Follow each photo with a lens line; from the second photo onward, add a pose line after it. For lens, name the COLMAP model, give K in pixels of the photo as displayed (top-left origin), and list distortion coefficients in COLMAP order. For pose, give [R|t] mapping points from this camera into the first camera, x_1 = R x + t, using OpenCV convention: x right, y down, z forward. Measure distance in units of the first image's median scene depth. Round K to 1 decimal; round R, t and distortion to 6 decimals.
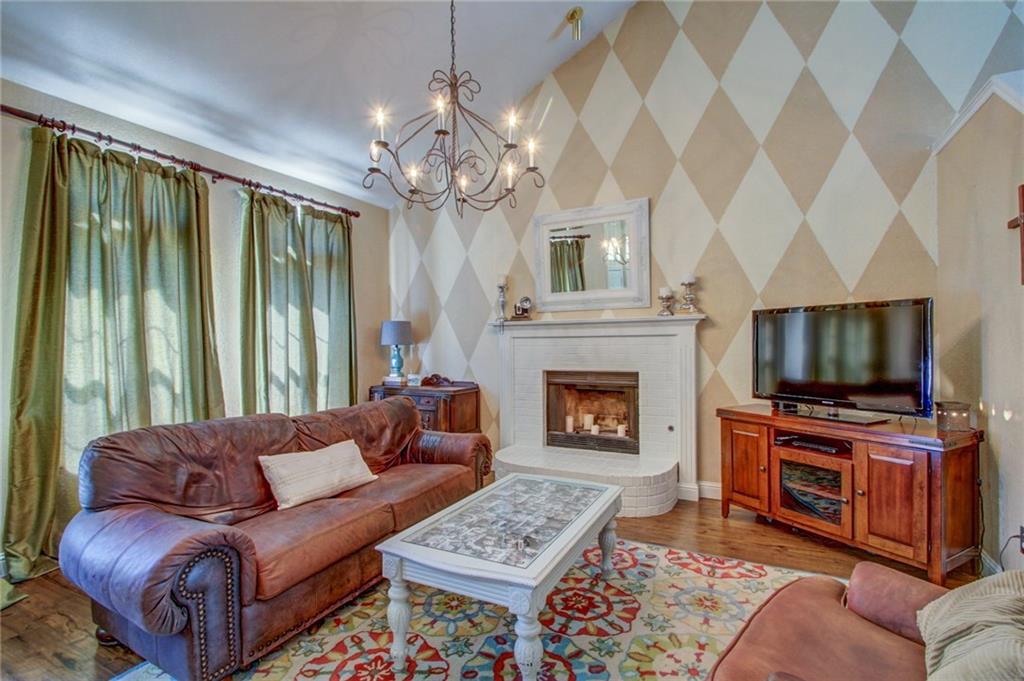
lens RADIAL K [[475.3, 0, 516.1], [0, 475.3, 348.0], [0, 0, 1]] dist [0.004628, -0.010057]
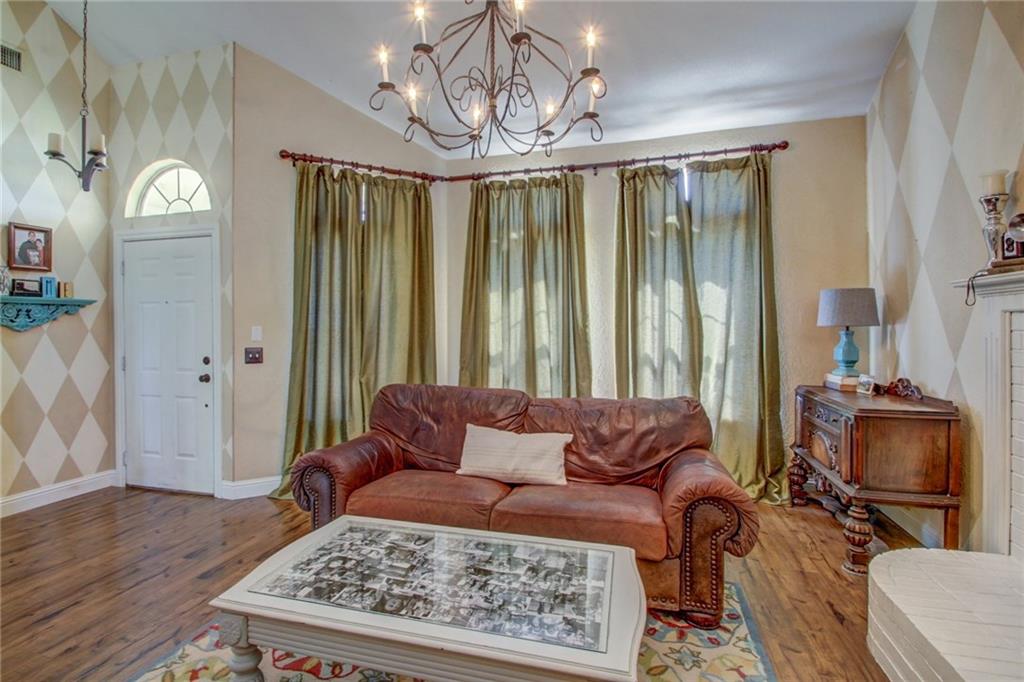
lens RADIAL K [[497.3, 0, 491.9], [0, 497.3, 329.7], [0, 0, 1]] dist [-0.003995, -0.004968]
pose [[0.191300, 0.012536, -0.981451, 0.447426], [-0.006910, 0.999911, 0.011425, -0.008283], [0.981507, 0.004596, 0.191370, 0.578623]]
